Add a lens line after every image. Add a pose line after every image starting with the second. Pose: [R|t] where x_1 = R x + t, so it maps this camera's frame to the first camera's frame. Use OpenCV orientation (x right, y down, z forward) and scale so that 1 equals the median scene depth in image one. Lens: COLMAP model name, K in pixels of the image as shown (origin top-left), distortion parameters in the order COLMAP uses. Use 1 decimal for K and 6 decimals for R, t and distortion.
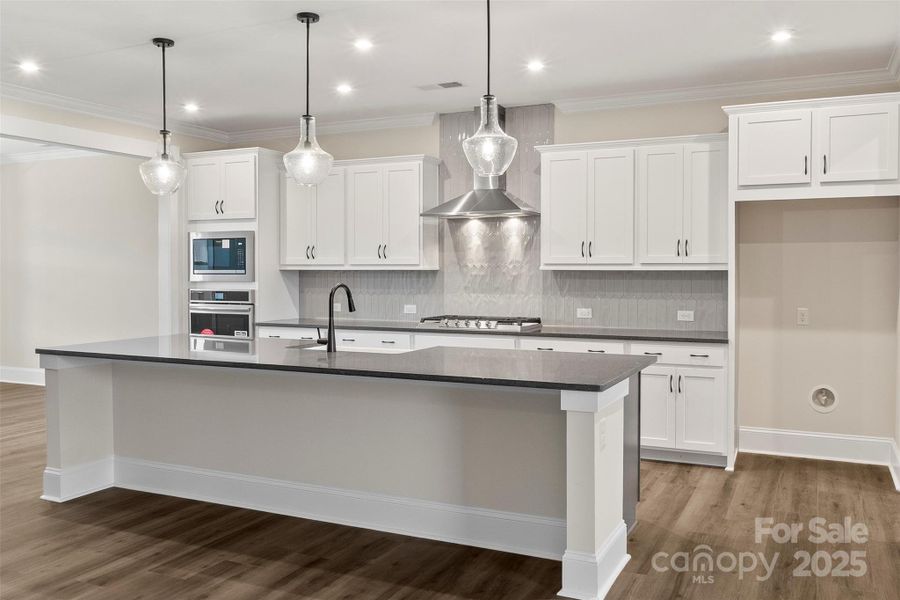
lens RADIAL K [[771.4, 0, 451.5], [0, 771.4, 268.1], [0, 0, 1]] dist [0.003941, -0.004995]
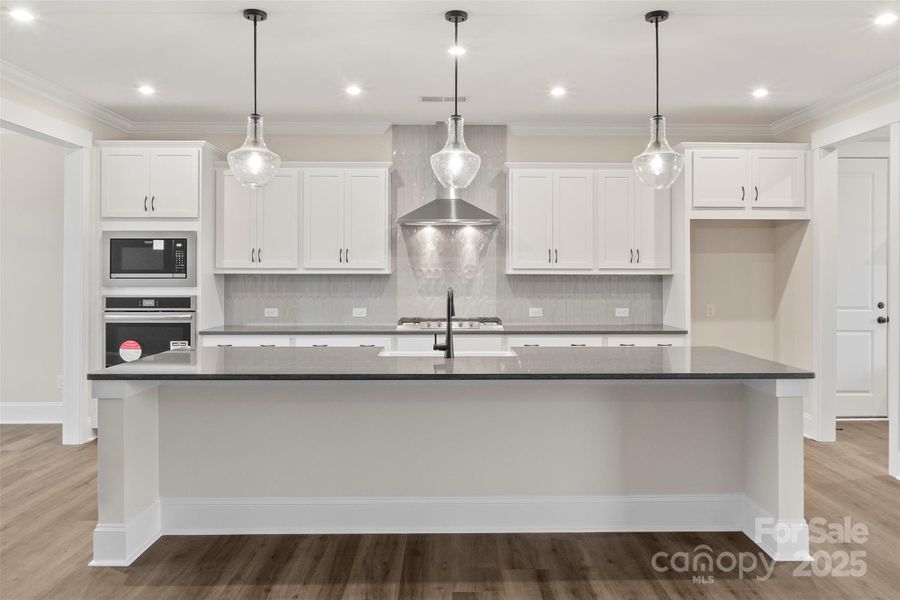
lens RADIAL K [[667.5, 0, 453.7], [0, 667.5, 267.9], [0, 0, 1]] dist [-0.004352, 0.002598]
pose [[0.896107, 0.005118, 0.443808, -0.357931], [-0.002151, 0.999972, -0.007188, 0.000458], [-0.443833, 0.005486, 0.896093, 0.162573]]
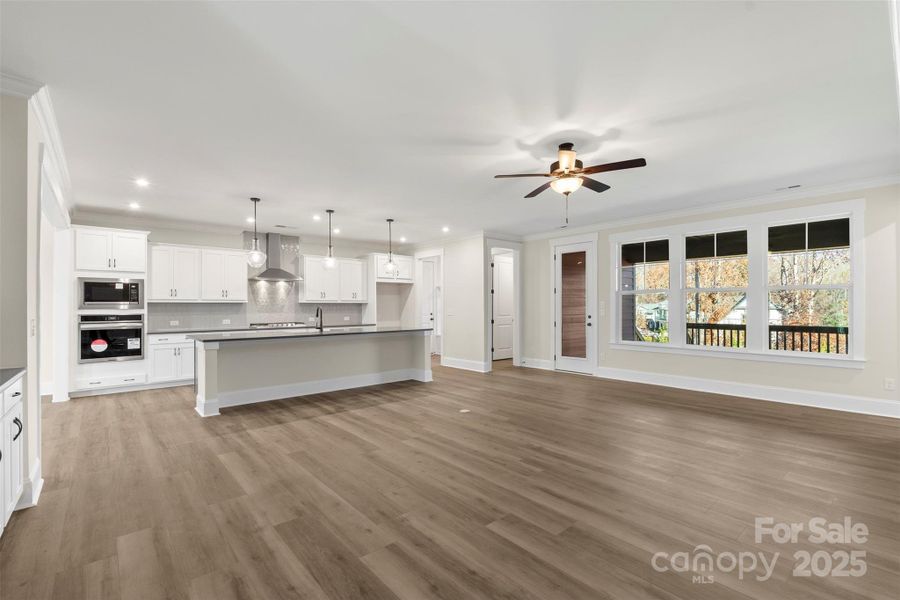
lens RADIAL K [[409.1, 0, 450.1], [0, 409.1, 305.2], [0, 0, 1]] dist [-0.001852, -0.000077]
pose [[0.402290, 0.001735, 0.915511, -0.875011], [0.003125, 0.999990, -0.003269, 0.015464], [-0.915507, 0.004176, 0.402281, 0.007910]]
